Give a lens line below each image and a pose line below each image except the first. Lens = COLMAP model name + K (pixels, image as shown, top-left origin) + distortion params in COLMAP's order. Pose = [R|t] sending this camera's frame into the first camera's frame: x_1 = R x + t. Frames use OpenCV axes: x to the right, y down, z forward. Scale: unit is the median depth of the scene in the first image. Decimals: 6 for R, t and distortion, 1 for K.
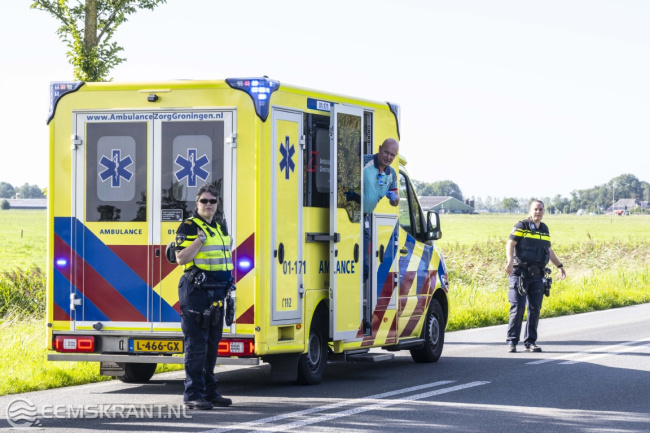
lens RADIAL K [[2004.5, 0, 325.0], [0, 2004.5, 216.4], [0, 0, 1]] dist [-0.055613, 0.000000]
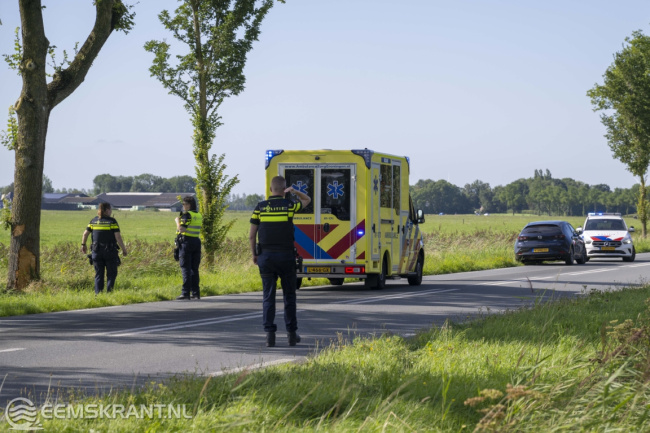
lens RADIAL K [[2186.6, 0, 324.8], [0, 2186.6, 216.3], [0, 0, 1]] dist [-0.081085, 0.000000]
pose [[0.991980, 0.001226, 0.126386, -0.376378], [-0.001340, 0.999999, 0.000824, 0.003338], [-0.126385, -0.000987, 0.991981, -1.378038]]
